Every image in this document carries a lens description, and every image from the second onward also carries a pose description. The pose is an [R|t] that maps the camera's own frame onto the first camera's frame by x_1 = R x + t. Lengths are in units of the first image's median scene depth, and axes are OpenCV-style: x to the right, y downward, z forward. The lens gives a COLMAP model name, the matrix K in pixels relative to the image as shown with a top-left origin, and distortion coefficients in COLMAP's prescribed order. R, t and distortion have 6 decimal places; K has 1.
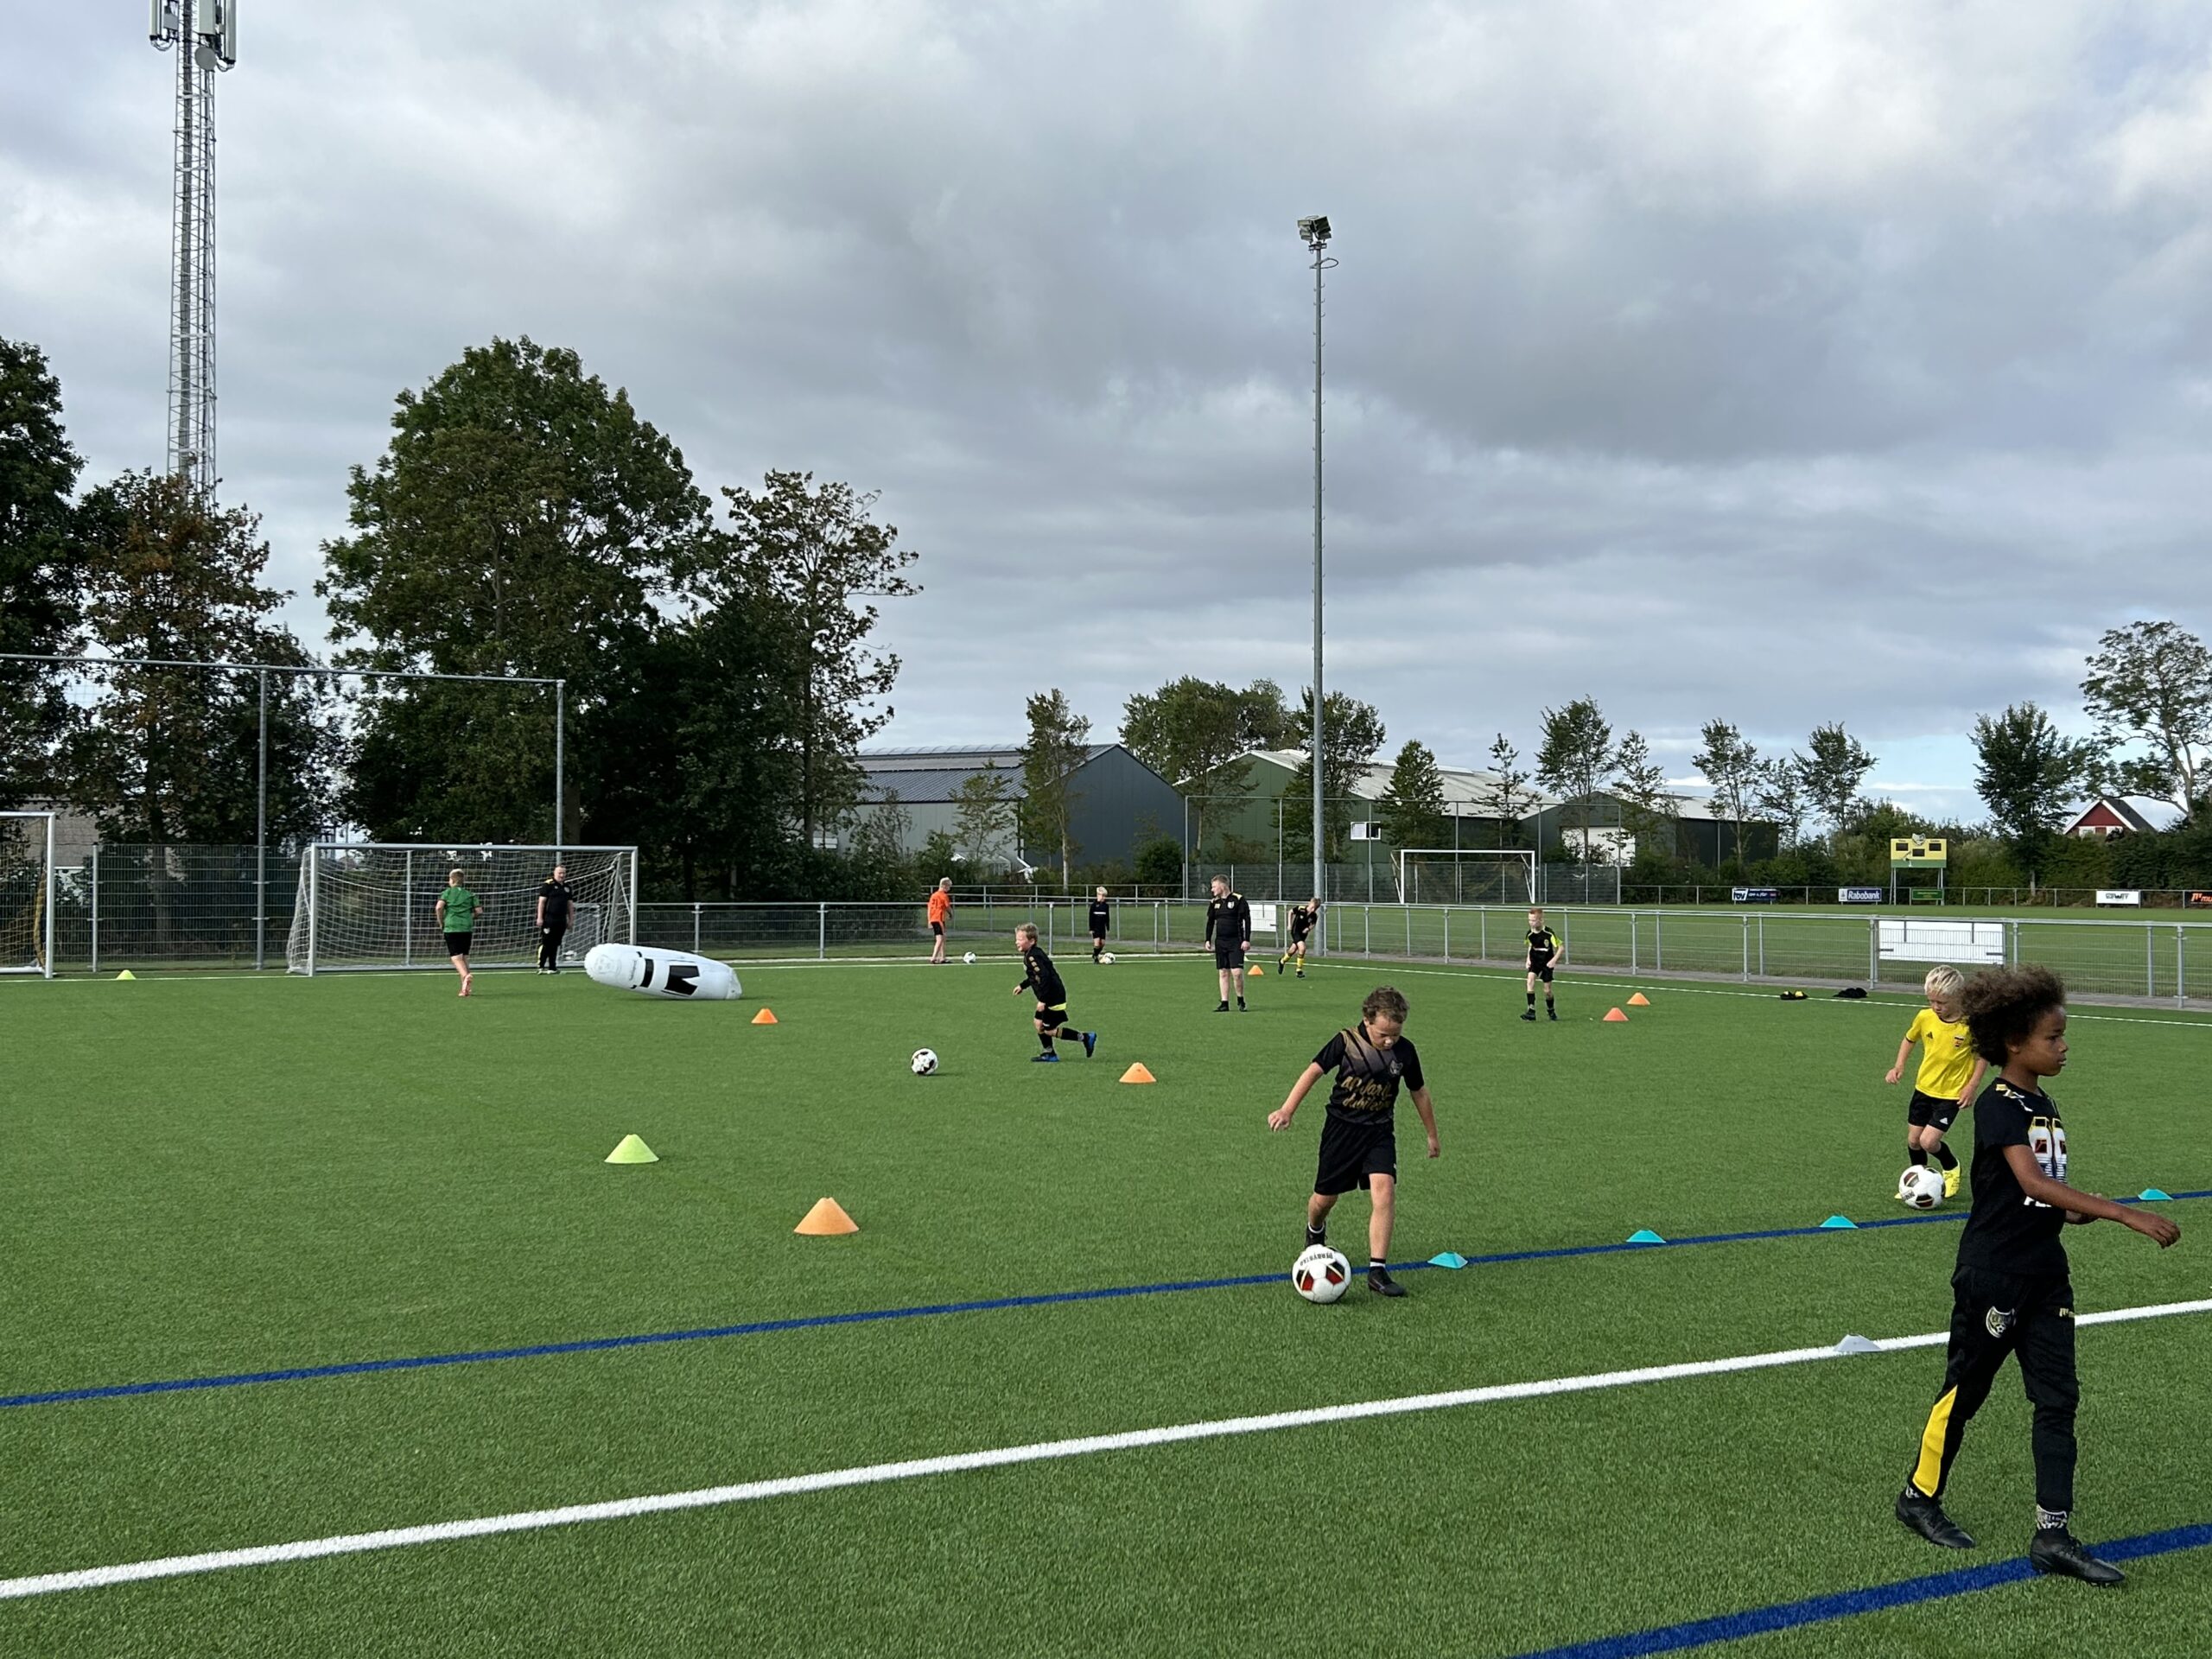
lens RADIAL K [[2293.1, 0, 1077.0], [0, 2293.1, 877.3], [0, 0, 1]] dist [0.046476, 0.000000]
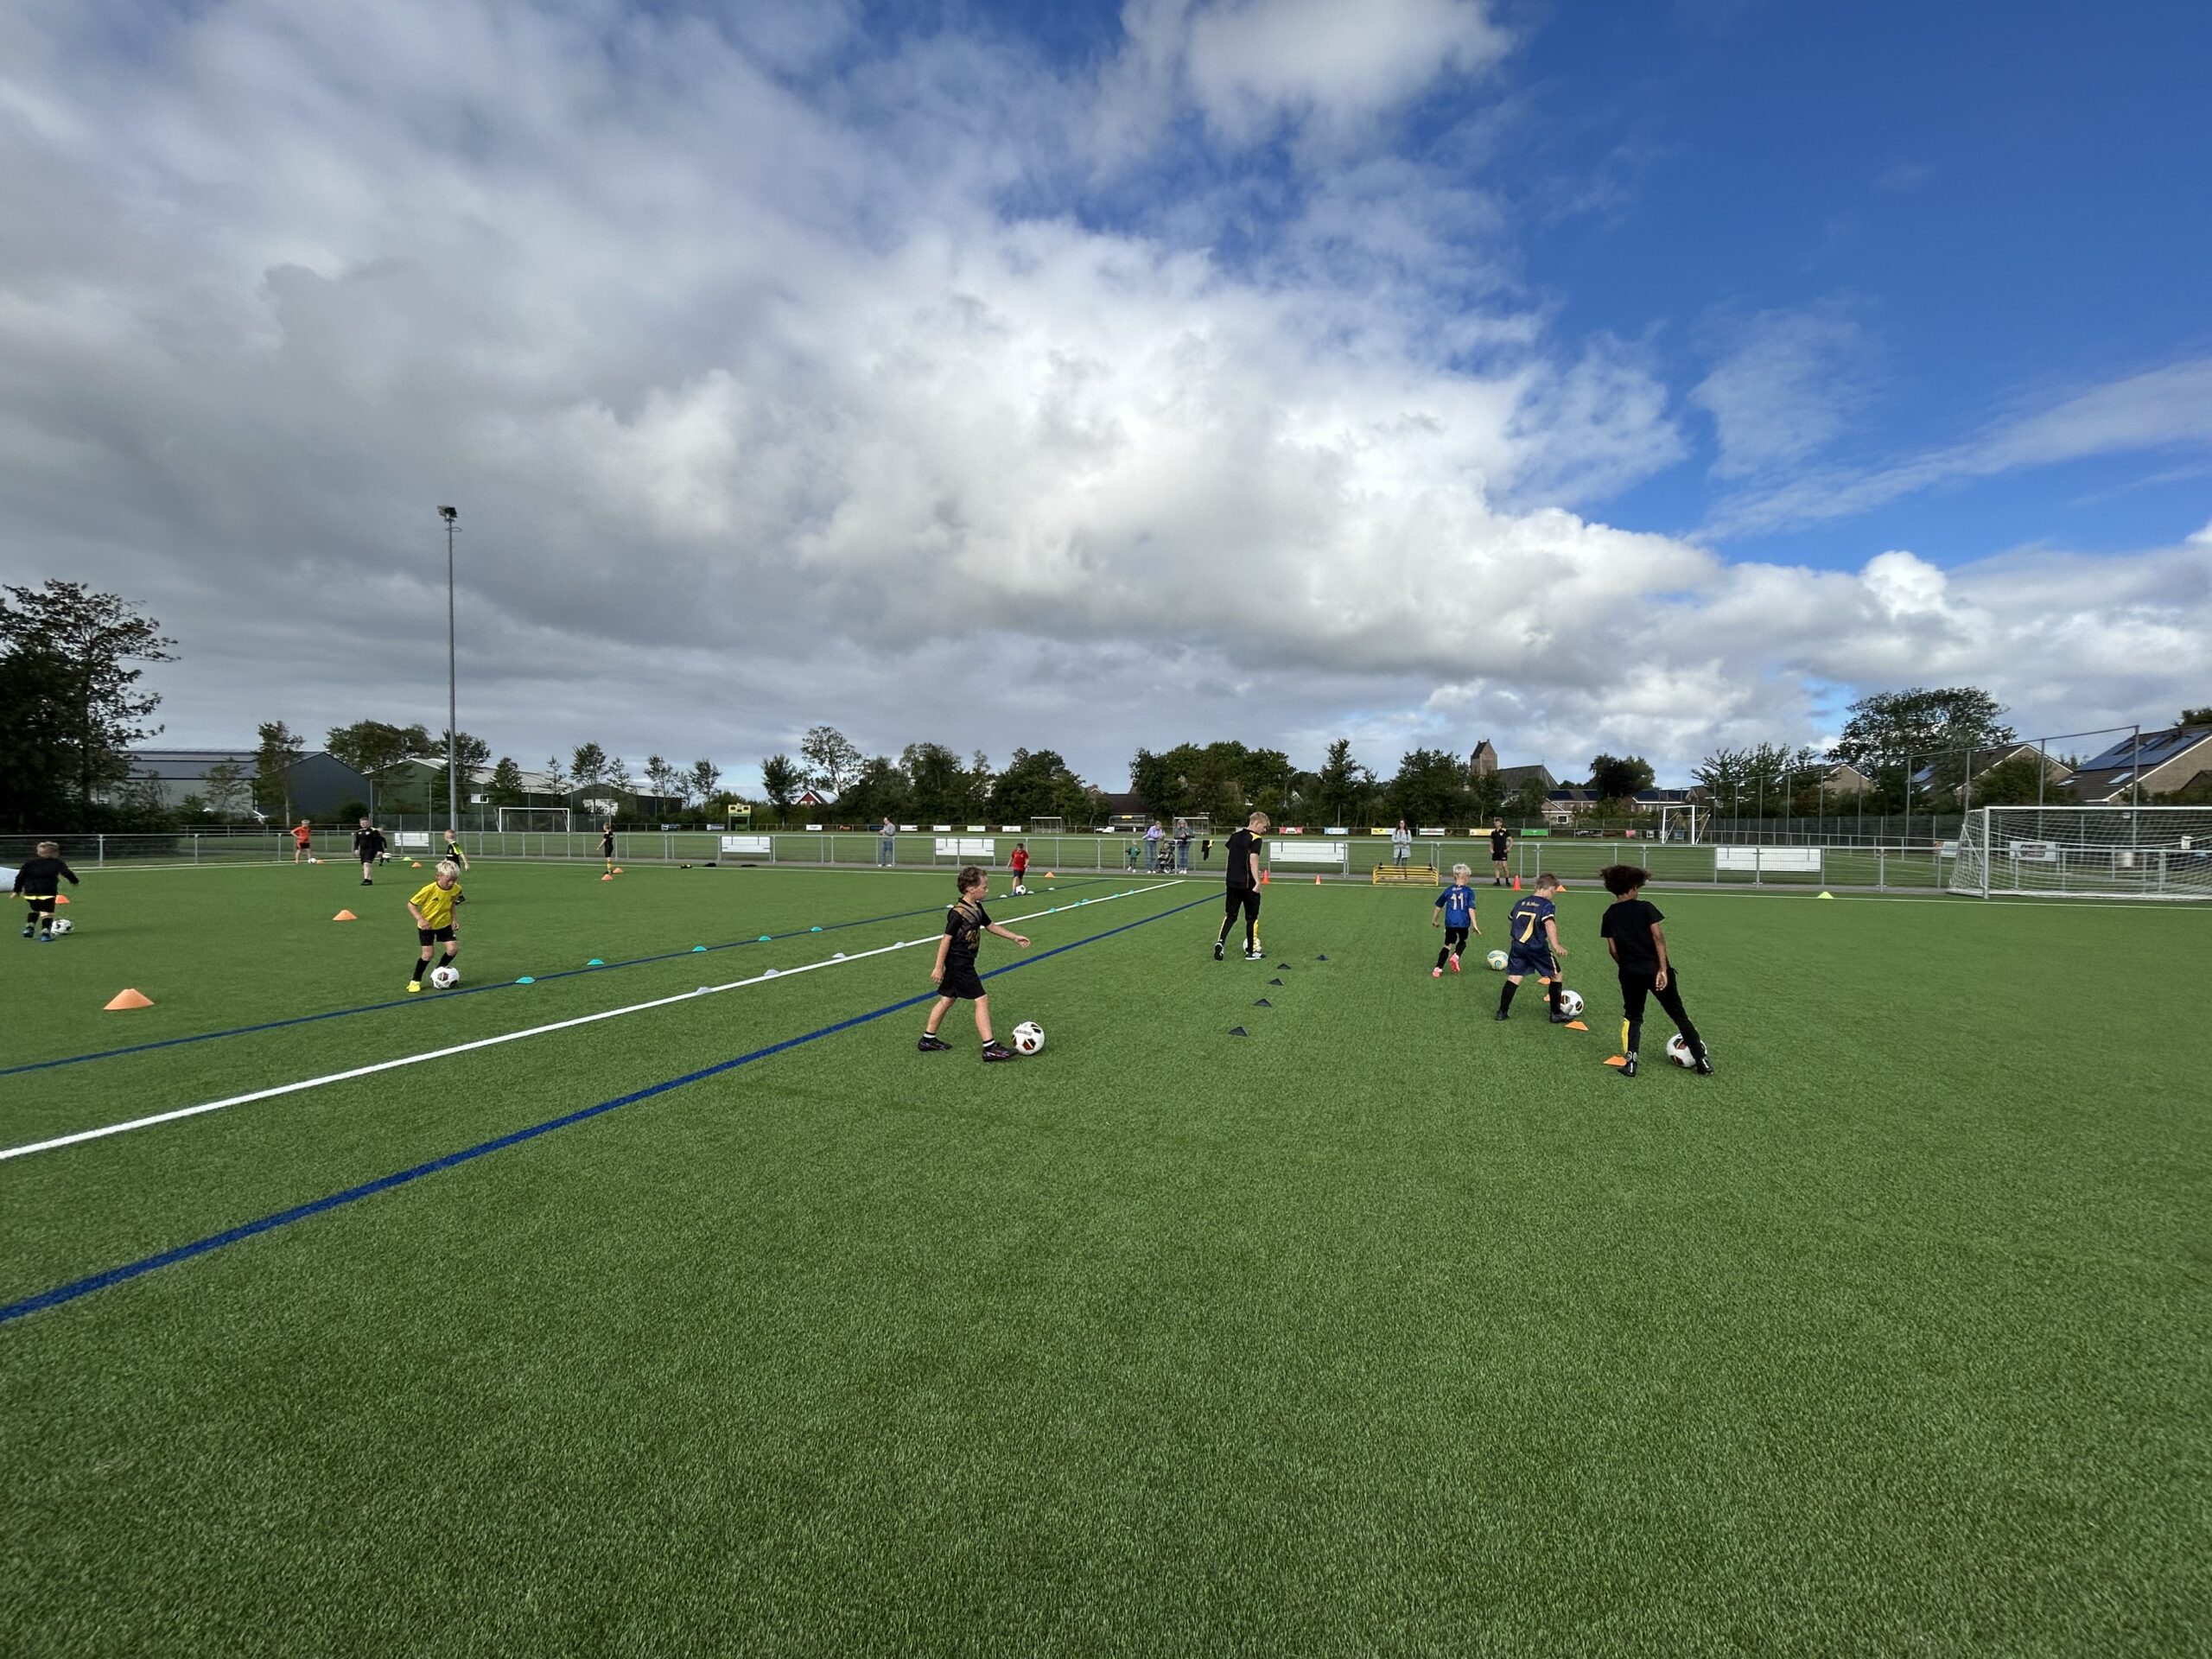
lens RADIAL K [[902.4, 0, 1094.2], [0, 902.4, 825.2], [0, 0, 1]] dist [0.006673, 0.000666]
pose [[0.750209, -0.003829, 0.661190, -0.000990], [0.000653, 0.999987, 0.005050, 0.000495], [-0.661201, -0.003357, 0.750202, -0.005808]]
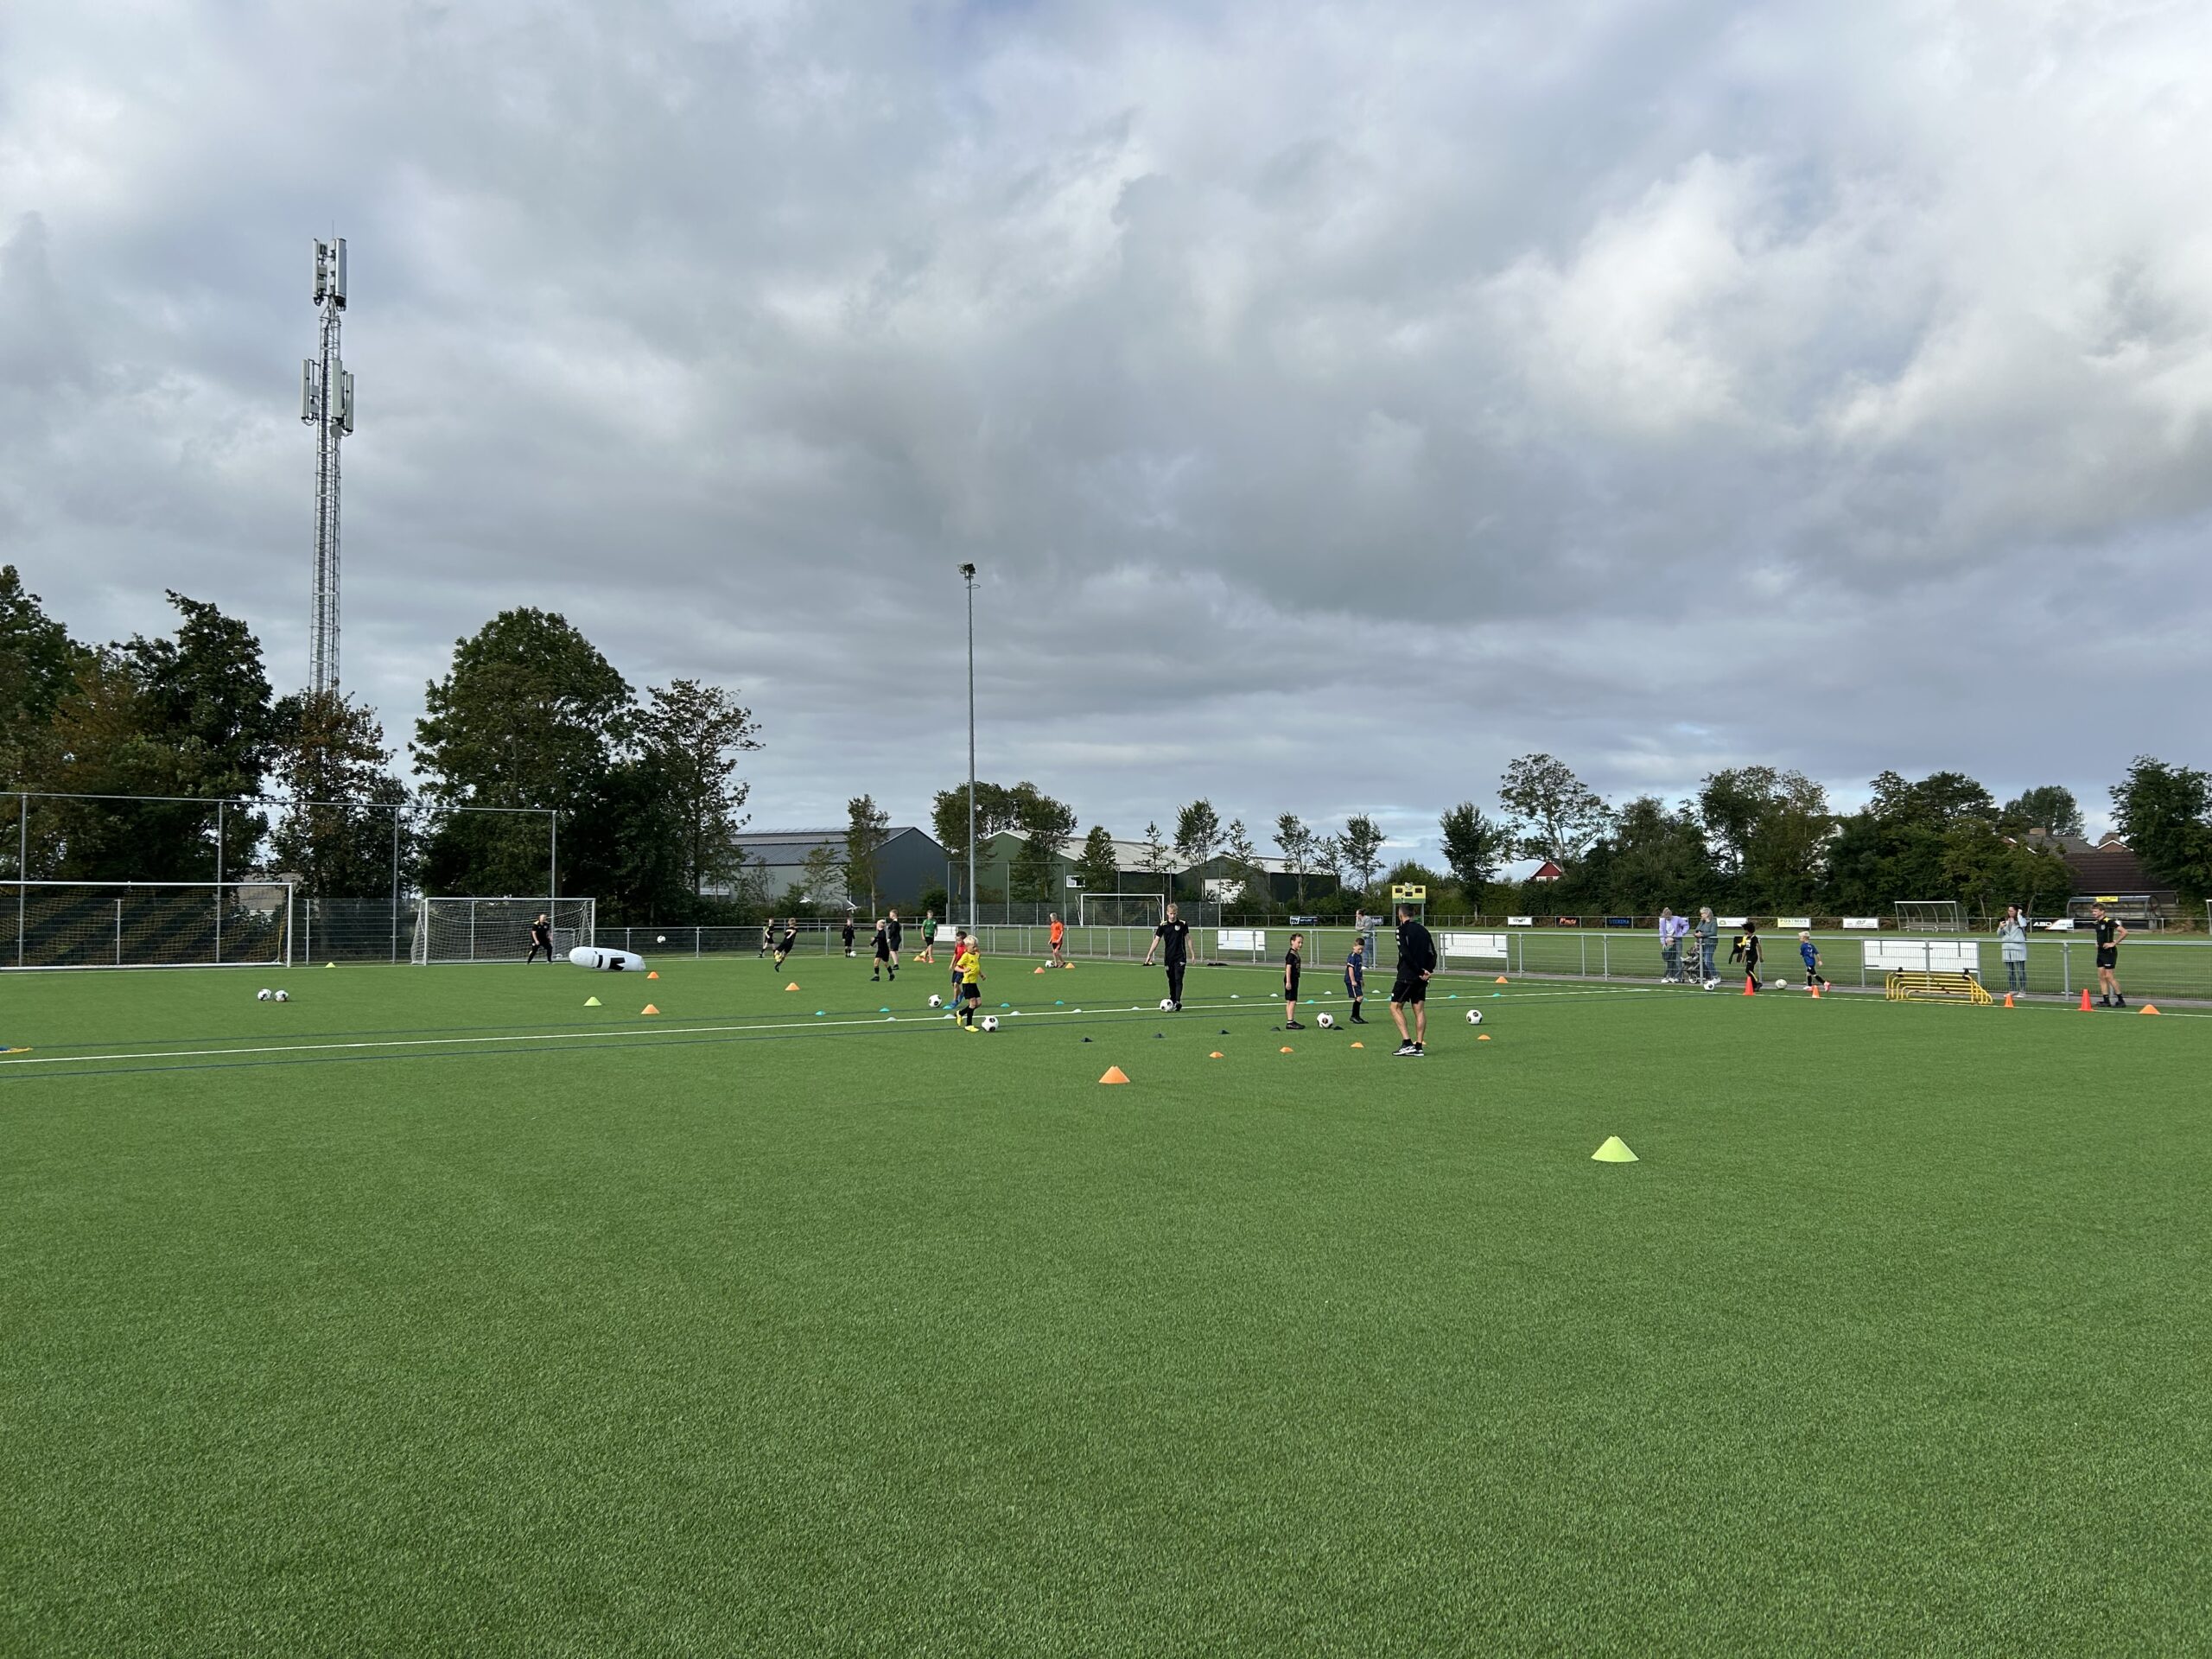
lens RADIAL K [[1654.3, 0, 1100.1], [0, 1654.3, 842.6], [0, 0, 1]] dist [0.053434, -0.057331]
pose [[0.994354, -0.001632, 0.106099, 0.028857], [0.006083, 0.999114, -0.041636, 0.000307], [-0.105937, 0.042046, 0.993484, -0.152743]]
